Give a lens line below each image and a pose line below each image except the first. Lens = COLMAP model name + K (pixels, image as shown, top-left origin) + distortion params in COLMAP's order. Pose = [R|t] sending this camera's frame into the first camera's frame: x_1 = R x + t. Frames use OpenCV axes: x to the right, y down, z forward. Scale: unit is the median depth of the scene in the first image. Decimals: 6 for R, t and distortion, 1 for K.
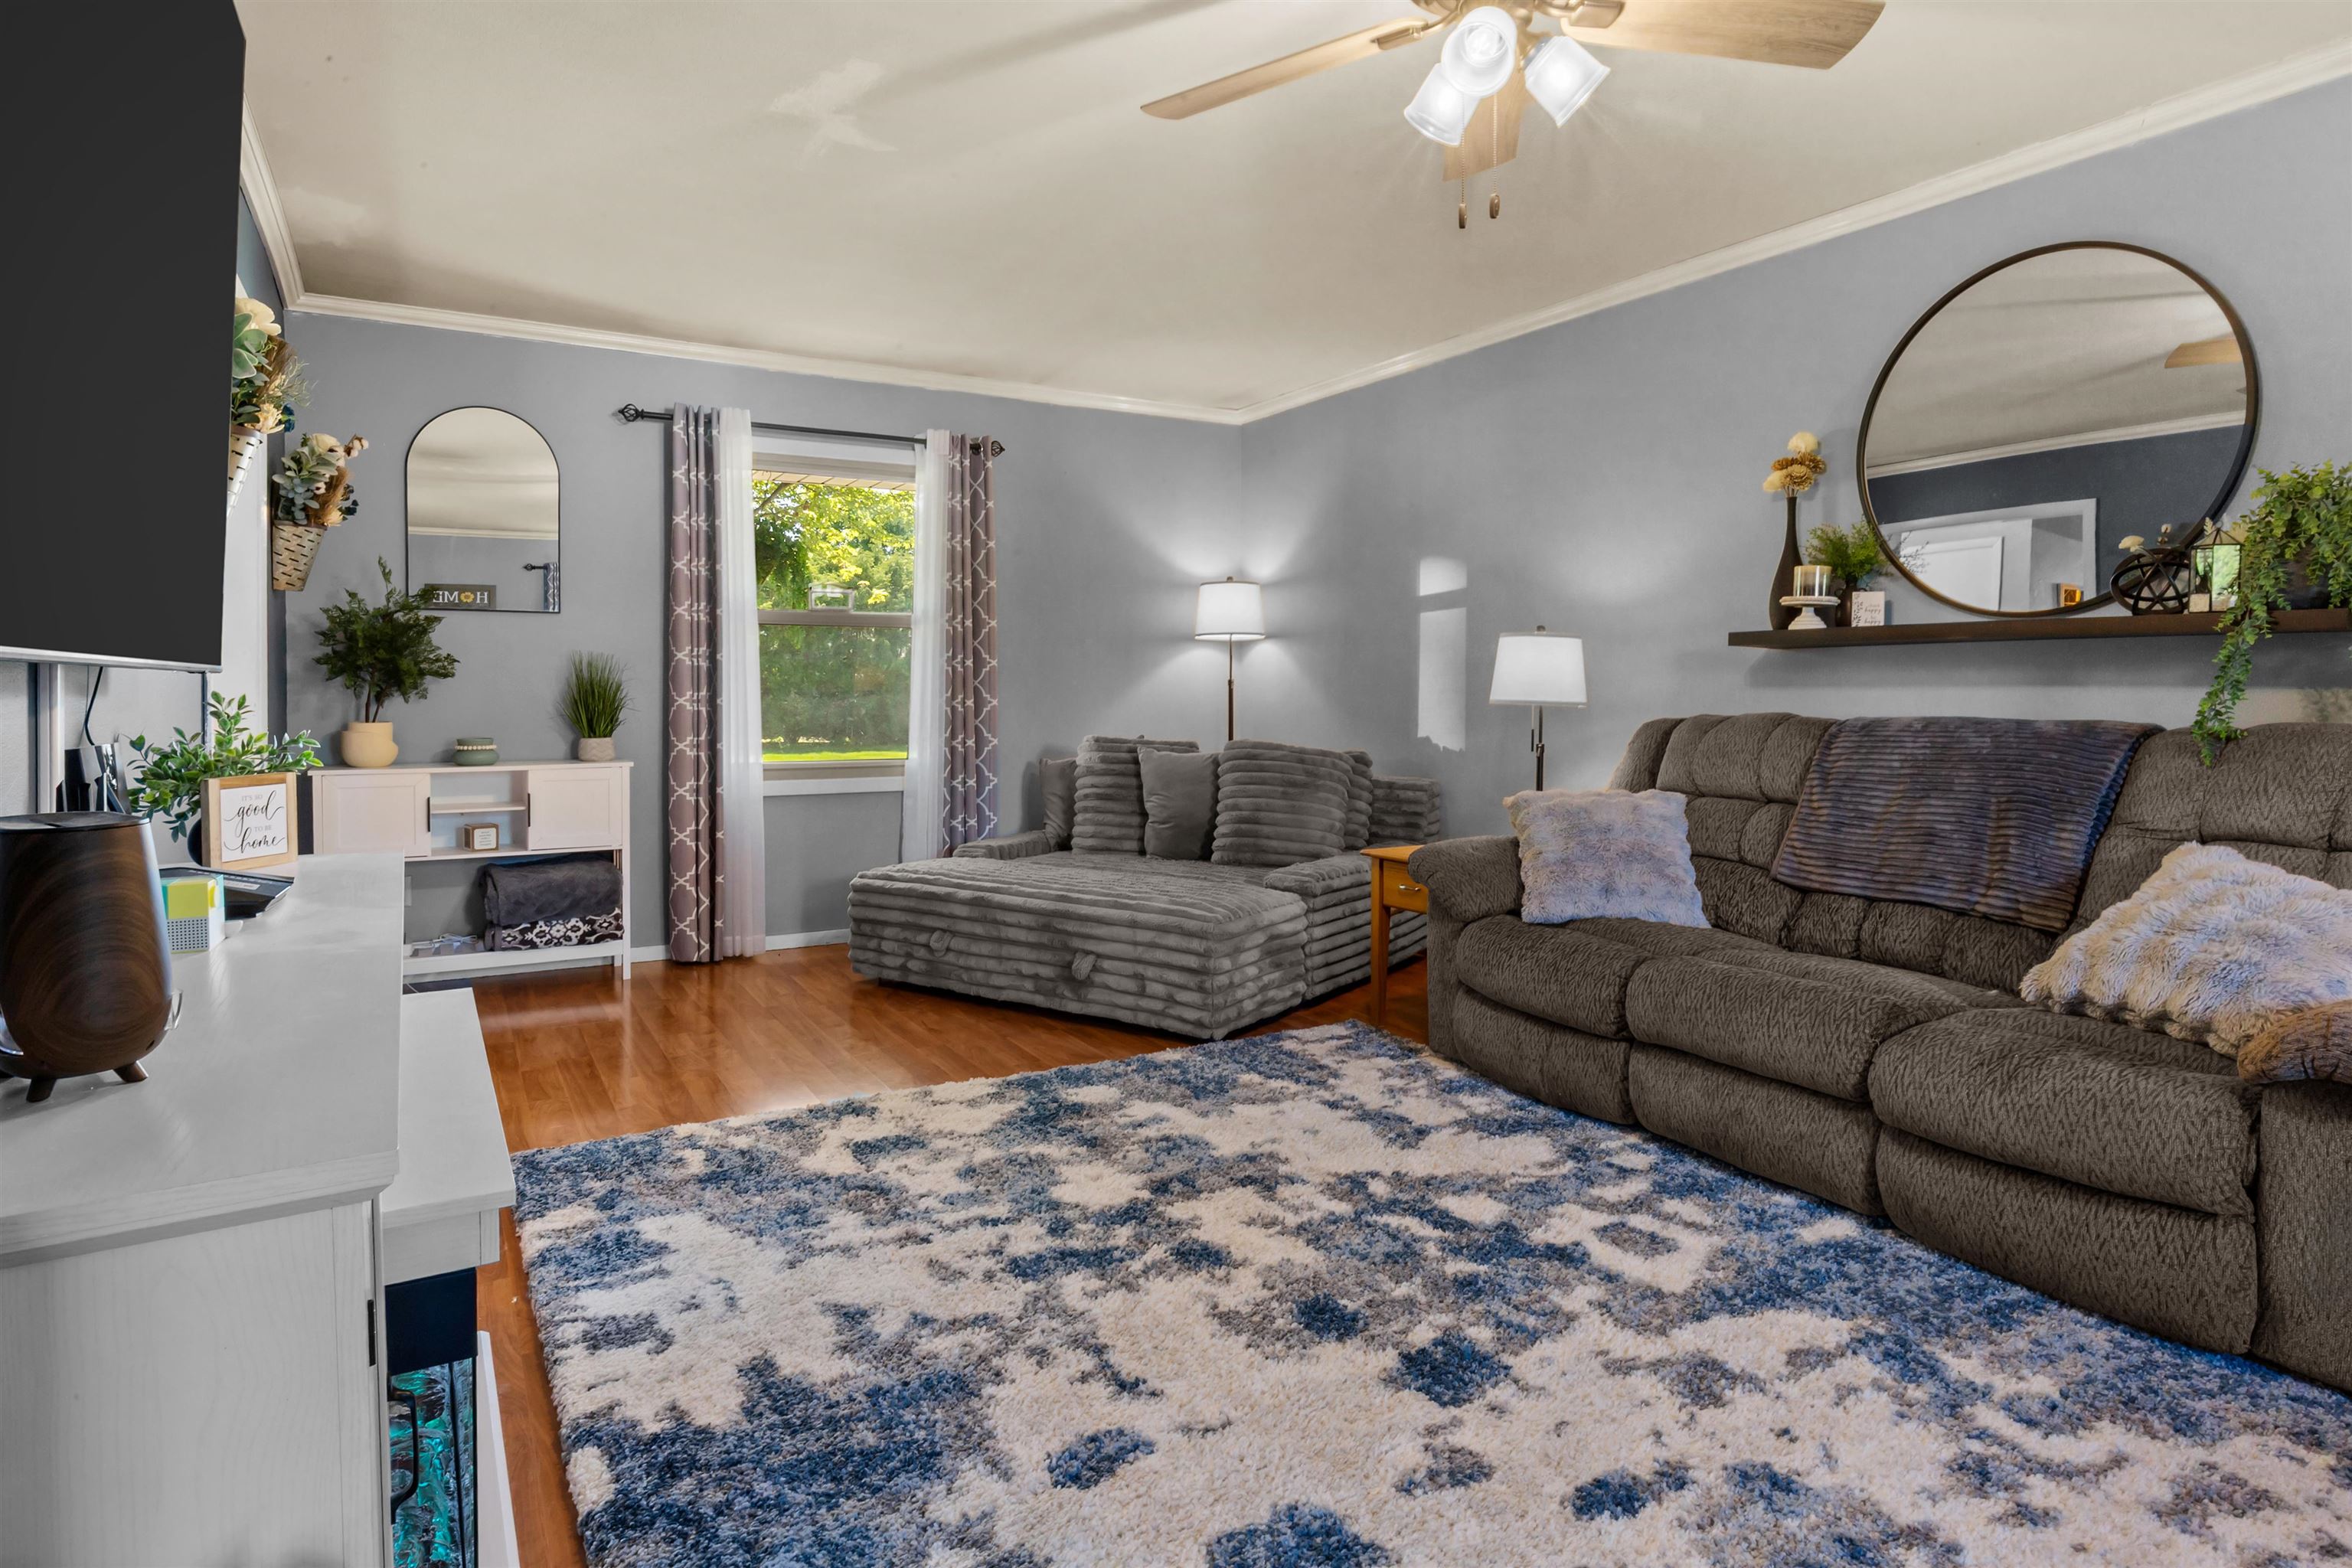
lens RADIAL K [[1284.1, 0, 1169.7], [0, 1284.1, 784.2], [0, 0, 1]] dist [0.002735, -0.000380]
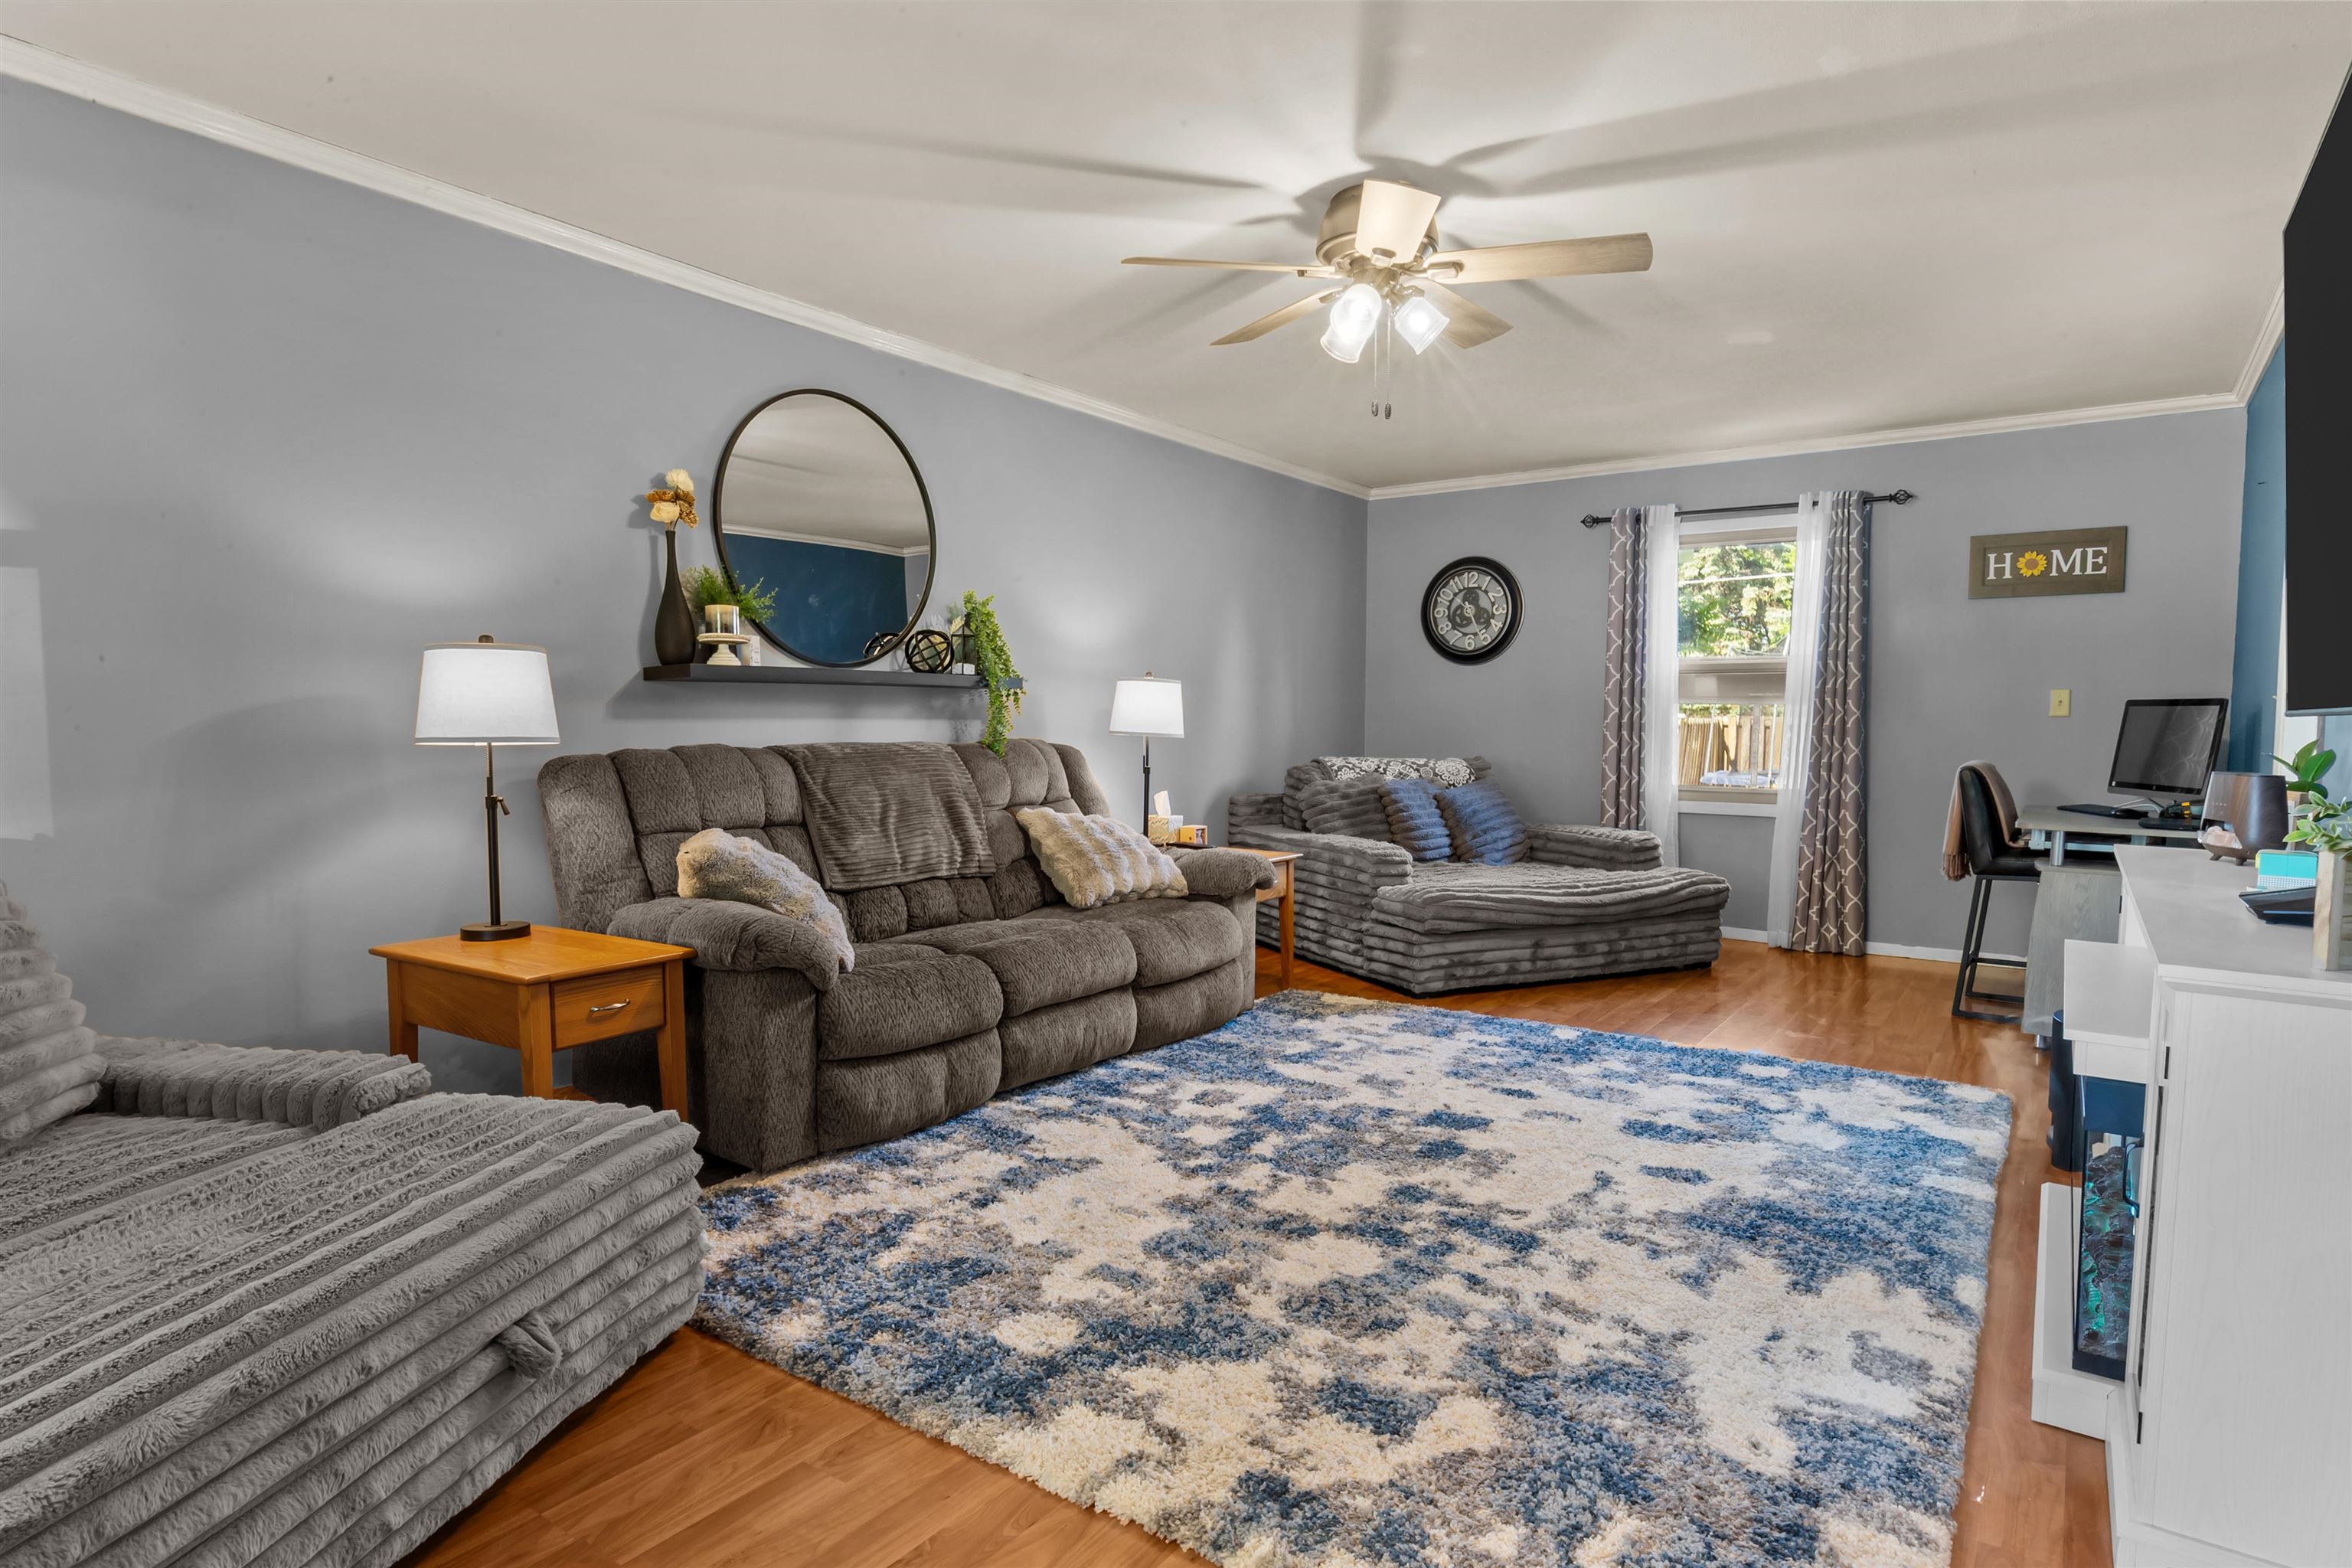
lens RADIAL K [[1284.1, 0, 1169.7], [0, 1284.1, 784.2], [0, 0, 1]] dist [0.002735, -0.000380]
pose [[-0.413108, -0.051184, 0.909243, -0.876844], [0.065540, 0.994159, 0.085742, -0.122234], [-0.908321, 0.095013, -0.407340, 1.517791]]
